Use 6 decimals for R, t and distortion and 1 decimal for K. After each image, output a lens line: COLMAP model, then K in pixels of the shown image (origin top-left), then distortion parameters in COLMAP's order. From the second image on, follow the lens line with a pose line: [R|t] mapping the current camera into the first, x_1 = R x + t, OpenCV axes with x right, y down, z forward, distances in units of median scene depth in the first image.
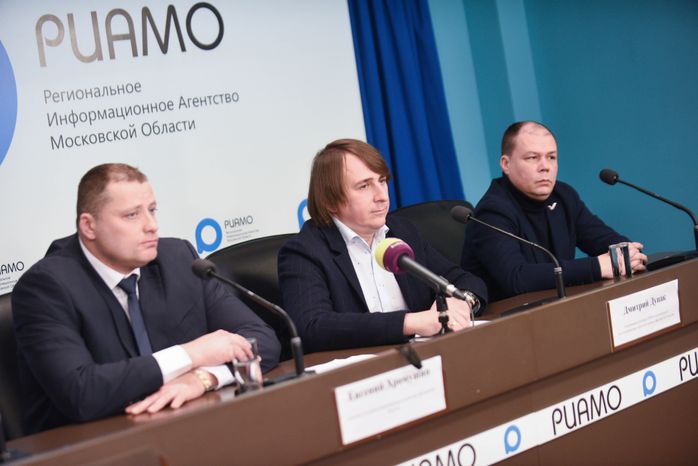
lens RADIAL K [[1464.3, 0, 309.5], [0, 1464.3, 284.9], [0, 0, 1]] dist [-0.313985, 0.000000]
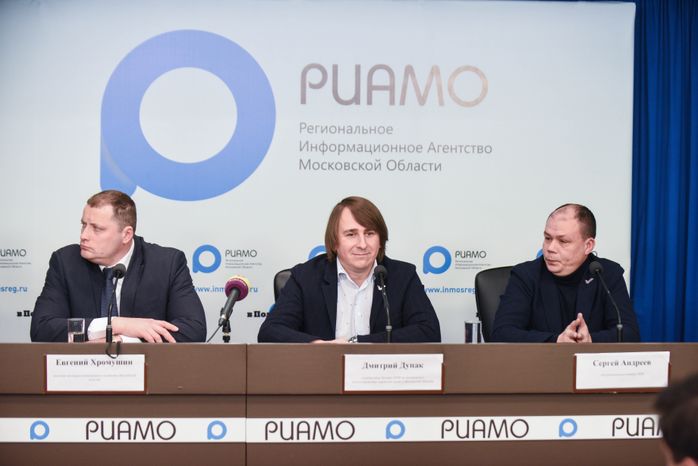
lens RADIAL K [[1584.5, 0, 346.7], [0, 1584.5, 236.4], [0, 0, 1]] dist [-0.245210, 0.000000]
pose [[0.780528, 0.177037, -0.599528, 0.687457], [-0.188083, 0.981128, 0.044856, -0.103422], [0.596155, 0.077750, 0.799096, -0.088572]]
